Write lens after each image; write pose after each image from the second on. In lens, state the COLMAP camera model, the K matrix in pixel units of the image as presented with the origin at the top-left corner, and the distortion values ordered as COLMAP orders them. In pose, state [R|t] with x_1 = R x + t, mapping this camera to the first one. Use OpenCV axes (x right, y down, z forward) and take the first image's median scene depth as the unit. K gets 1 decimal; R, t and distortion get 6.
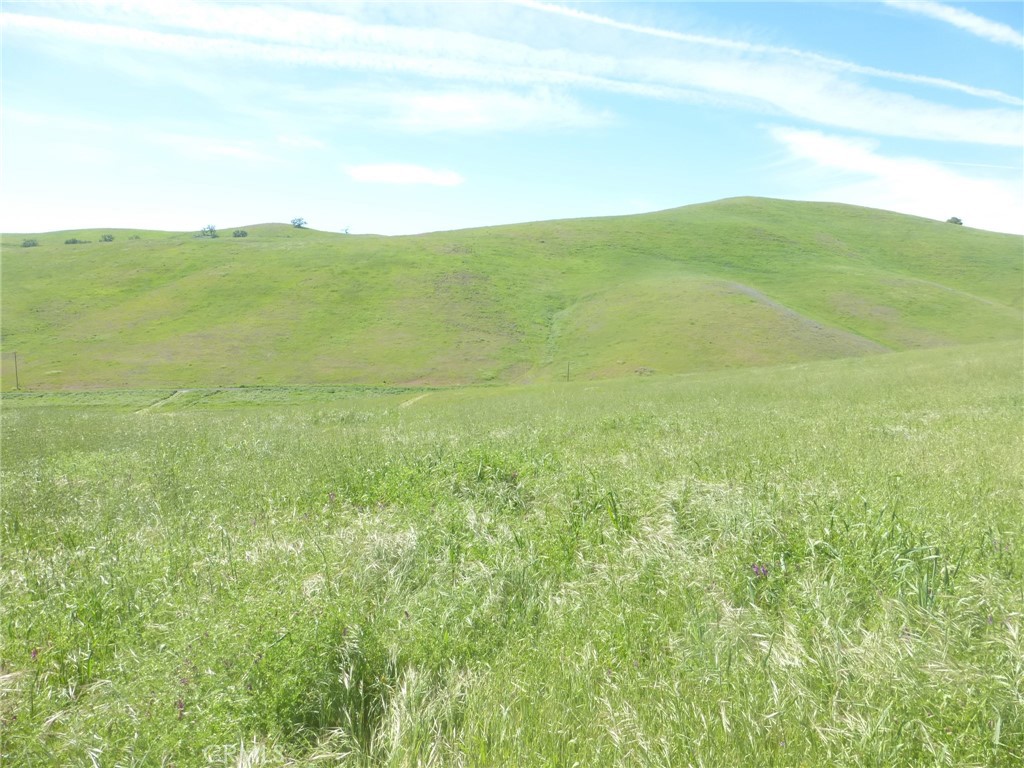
lens RADIAL K [[735.0, 0, 512.1], [0, 735.0, 380.3], [0, 0, 1]] dist [-0.043215, 0.029887]
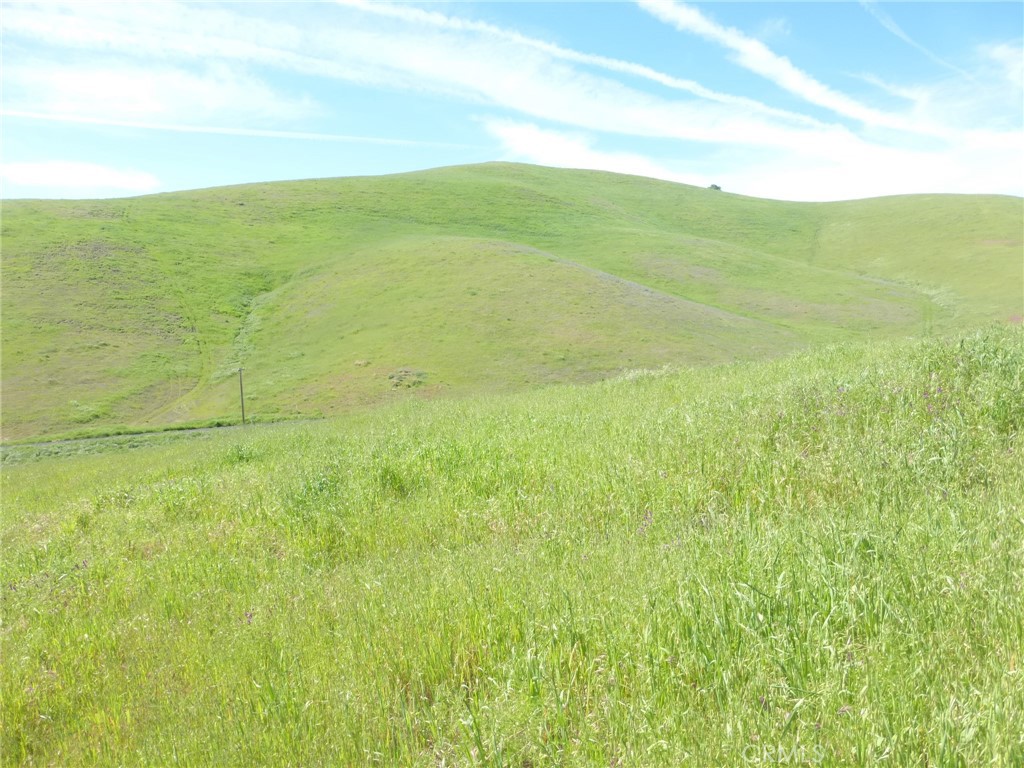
lens RADIAL K [[735.0, 0, 506.6], [0, 735.0, 381.0], [0, 0, 1]] dist [-0.043215, 0.029887]
pose [[0.944393, -0.089717, 0.316344, 0.051557], [0.092485, 0.995694, 0.006285, -0.003165], [-0.315546, 0.023322, 0.948624, 0.305686]]
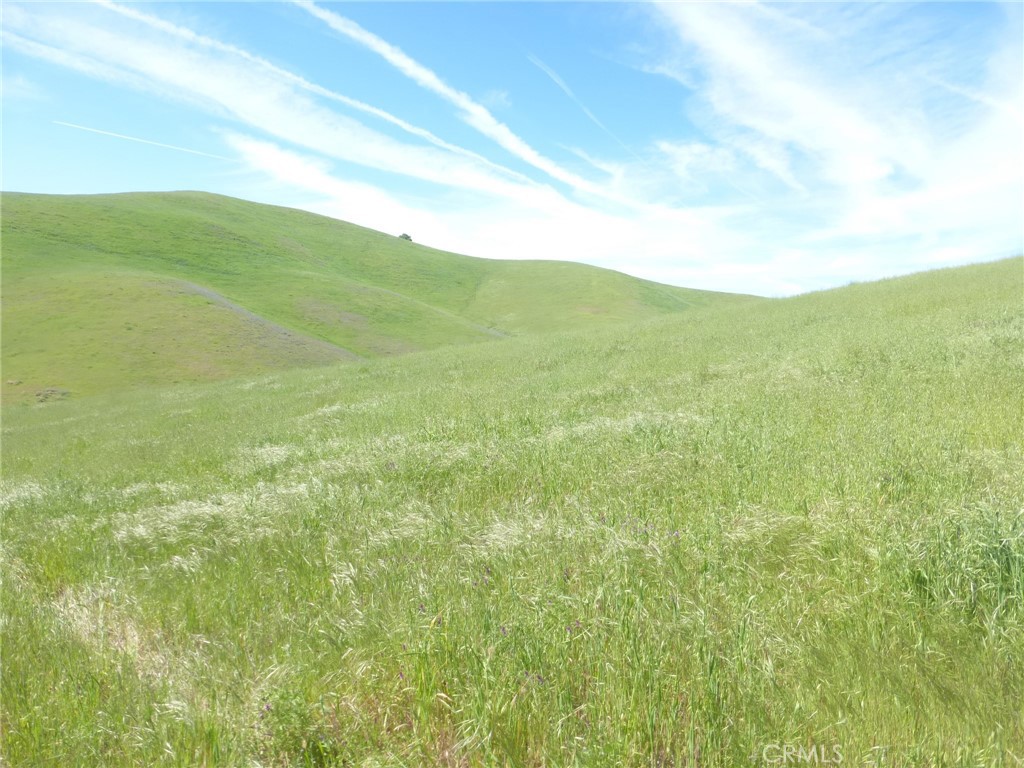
lens RADIAL K [[735.0, 0, 506.8], [0, 735.0, 384.0], [0, 0, 1]] dist [-0.043215, 0.029887]
pose [[0.770994, -0.040851, 0.635530, 0.049667], [0.049482, 0.998766, 0.004169, -0.002303], [-0.634917, 0.028233, 0.772065, 0.125464]]
